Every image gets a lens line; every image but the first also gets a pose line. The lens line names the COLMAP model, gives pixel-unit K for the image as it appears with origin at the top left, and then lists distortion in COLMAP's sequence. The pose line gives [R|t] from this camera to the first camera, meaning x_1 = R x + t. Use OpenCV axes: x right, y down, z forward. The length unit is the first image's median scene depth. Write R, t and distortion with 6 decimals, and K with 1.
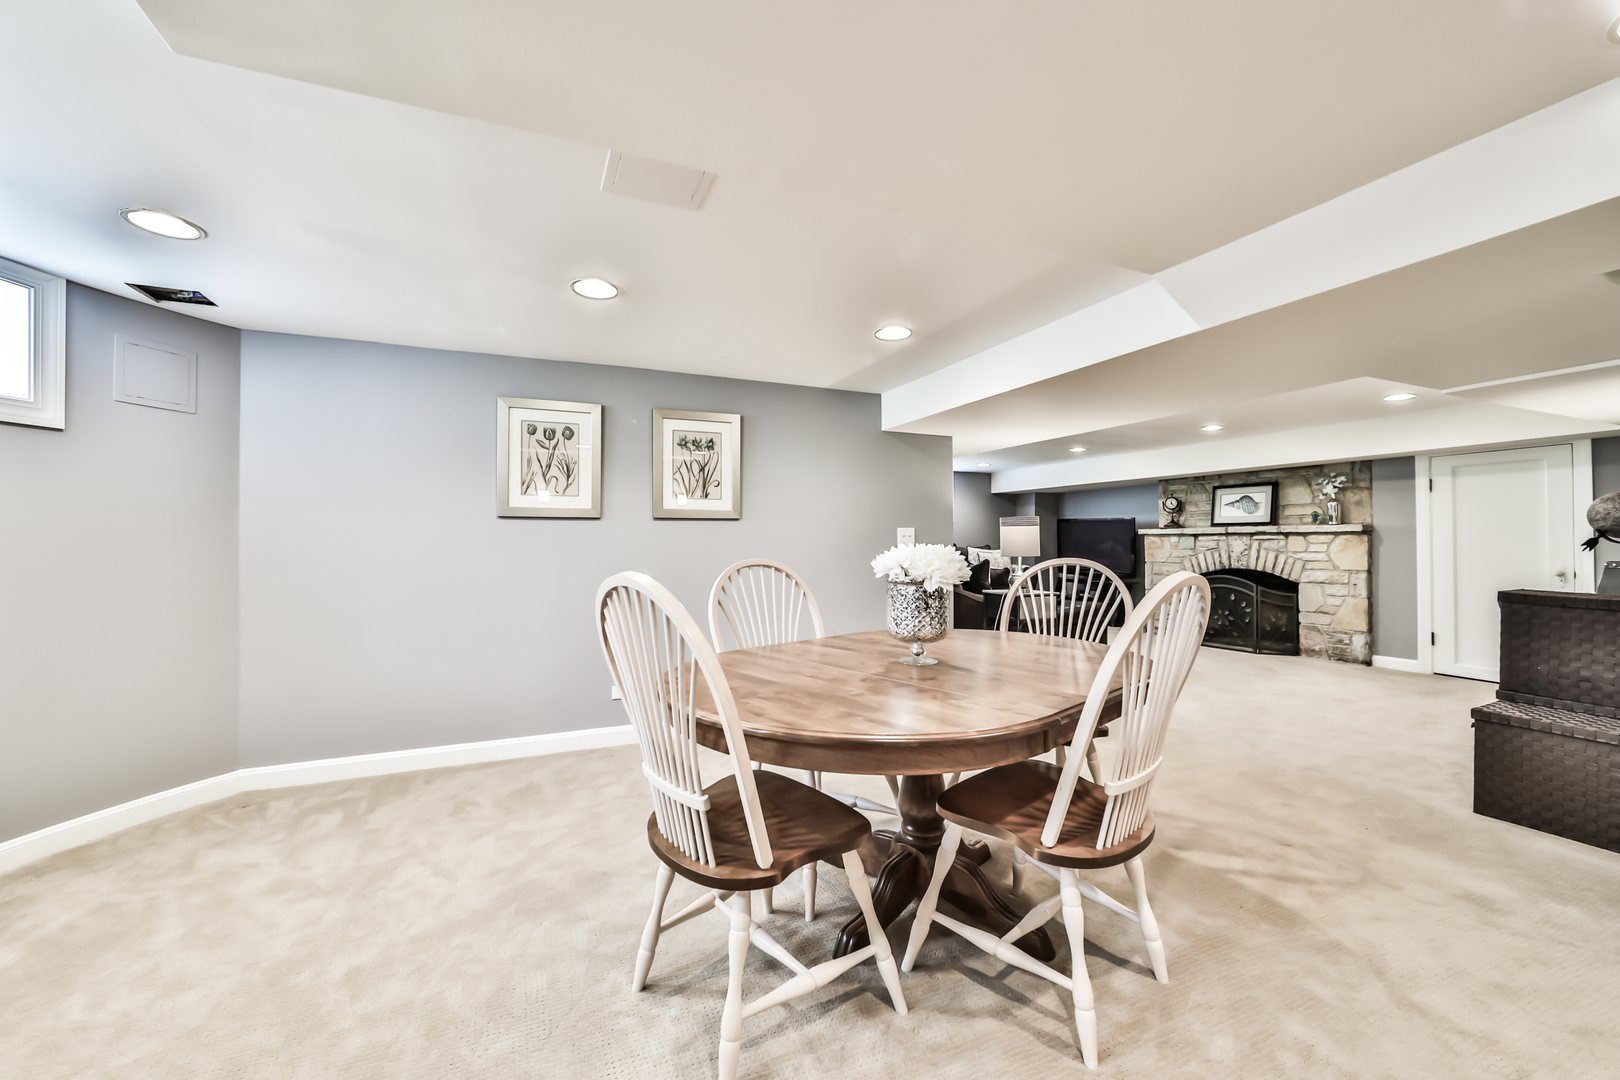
lens RADIAL K [[636.3, 0, 799.8], [0, 636.3, 539.3], [0, 0, 1]] dist [-0.014466, 0.003473]
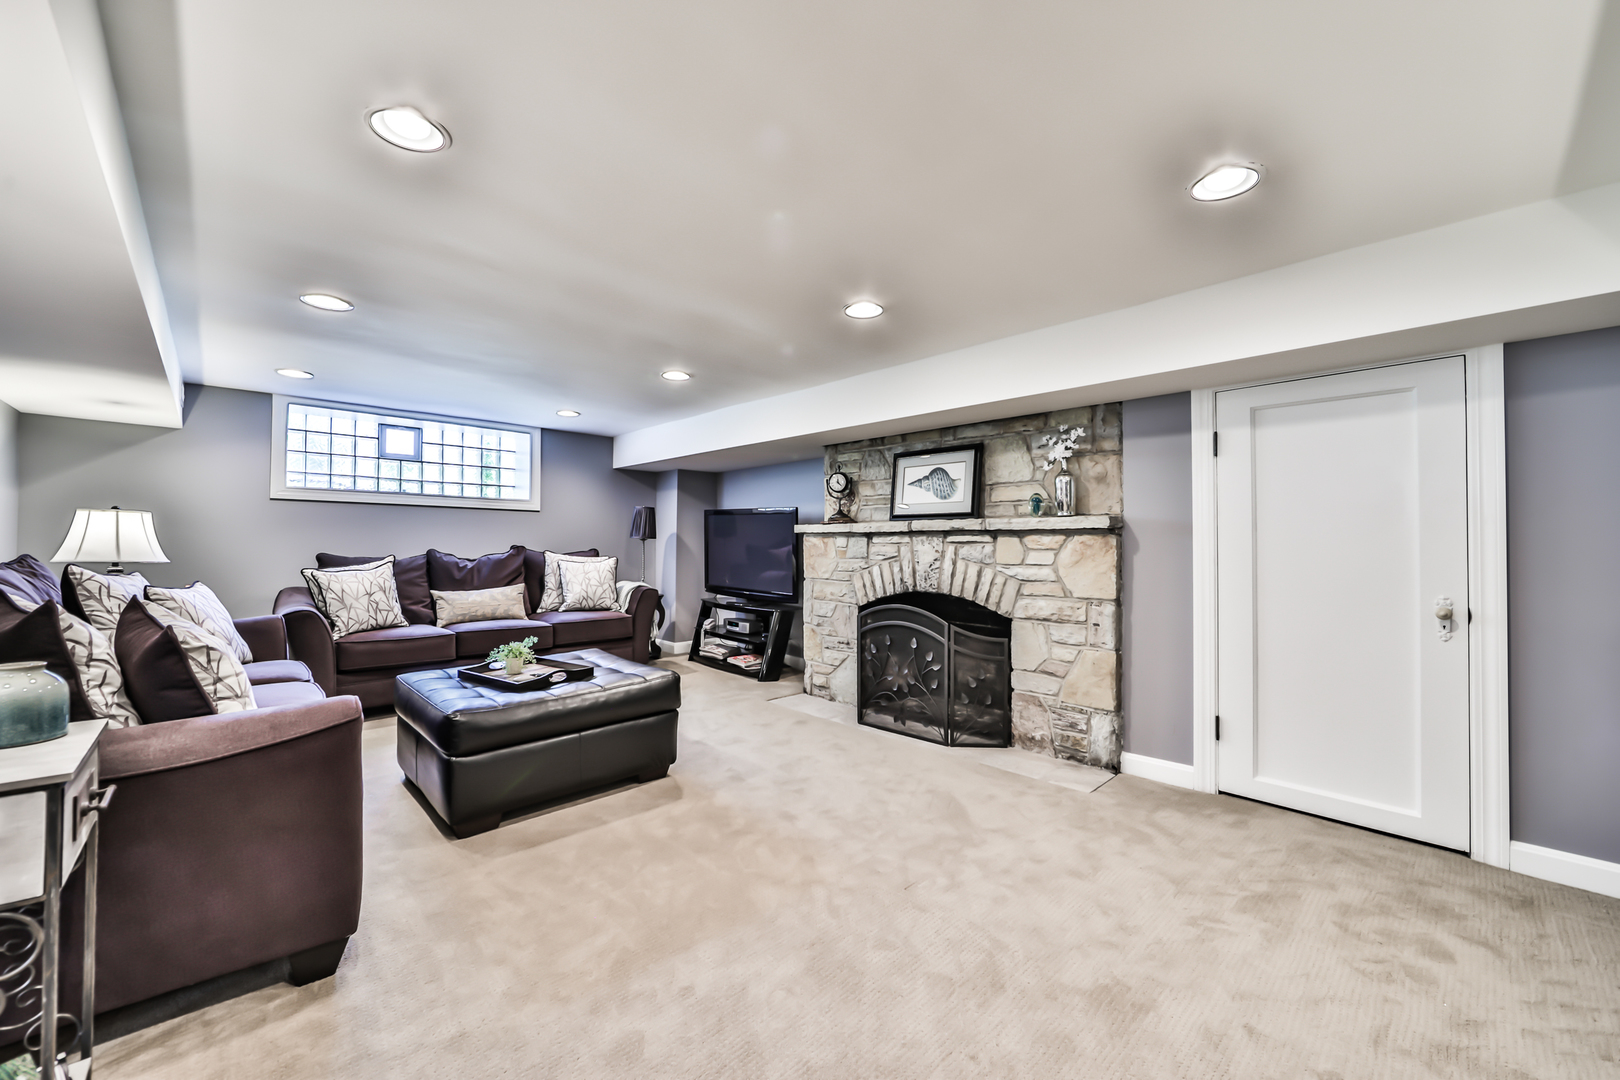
lens RADIAL K [[636.3, 0, 799.8], [0, 636.3, 539.3], [0, 0, 1]] dist [-0.014466, 0.003473]
pose [[0.942421, 0.010483, 0.334265, 0.407080], [-0.009030, 0.999942, -0.005902, 0.002223], [-0.334308, 0.002544, 0.942460, 0.510137]]
